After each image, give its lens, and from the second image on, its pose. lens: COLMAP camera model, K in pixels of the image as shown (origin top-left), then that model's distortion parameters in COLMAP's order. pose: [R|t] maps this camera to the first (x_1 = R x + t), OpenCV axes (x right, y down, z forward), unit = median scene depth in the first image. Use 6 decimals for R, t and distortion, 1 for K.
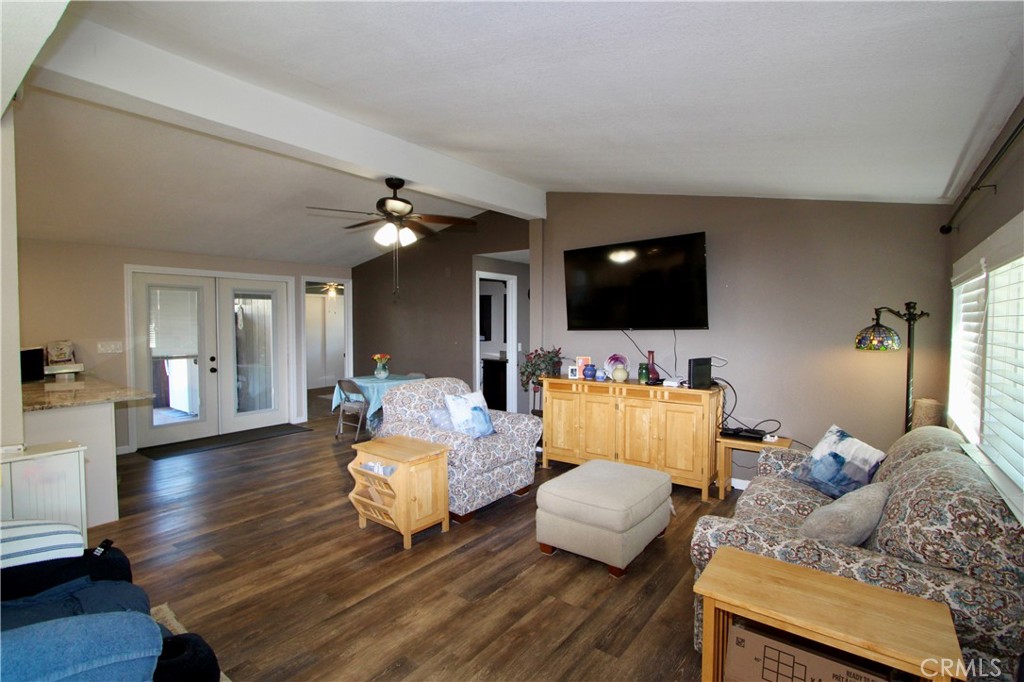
lens RADIAL K [[460.5, 0, 512.7], [0, 460.5, 327.5], [0, 0, 1]] dist [-0.007957, 0.000023]
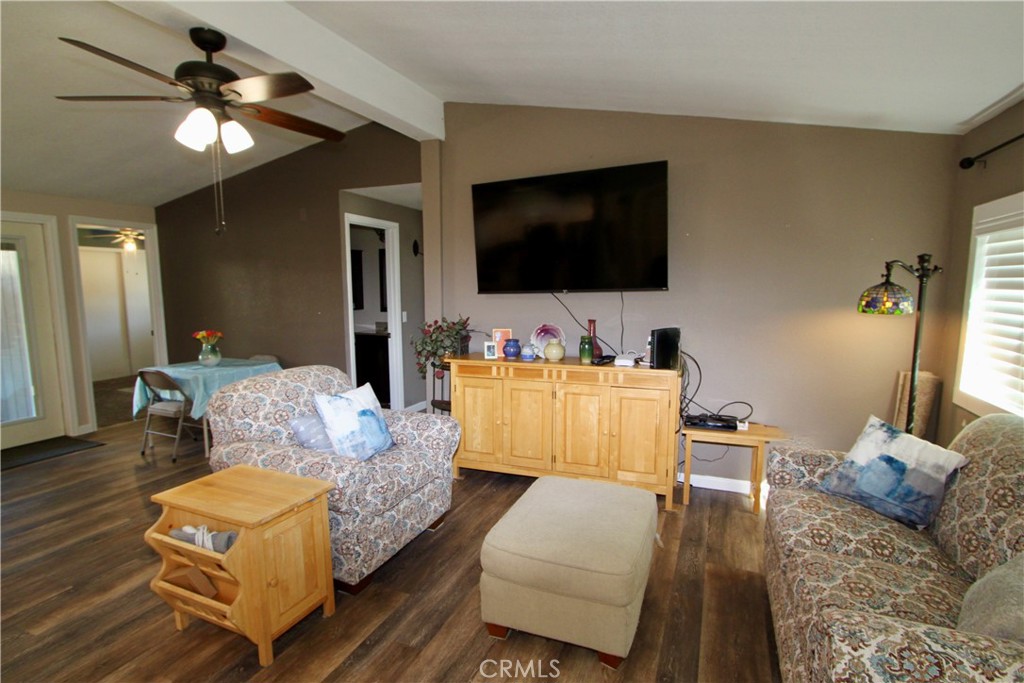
lens RADIAL K [[493.1, 0, 492.0], [0, 493.1, 342.9], [0, 0, 1]] dist [-0.009089, 0.000046]
pose [[0.972435, -0.030479, 0.231172, -0.061408], [0.007395, 0.994952, 0.100075, 0.006798], [-0.233055, -0.095607, 0.967752, 0.276244]]
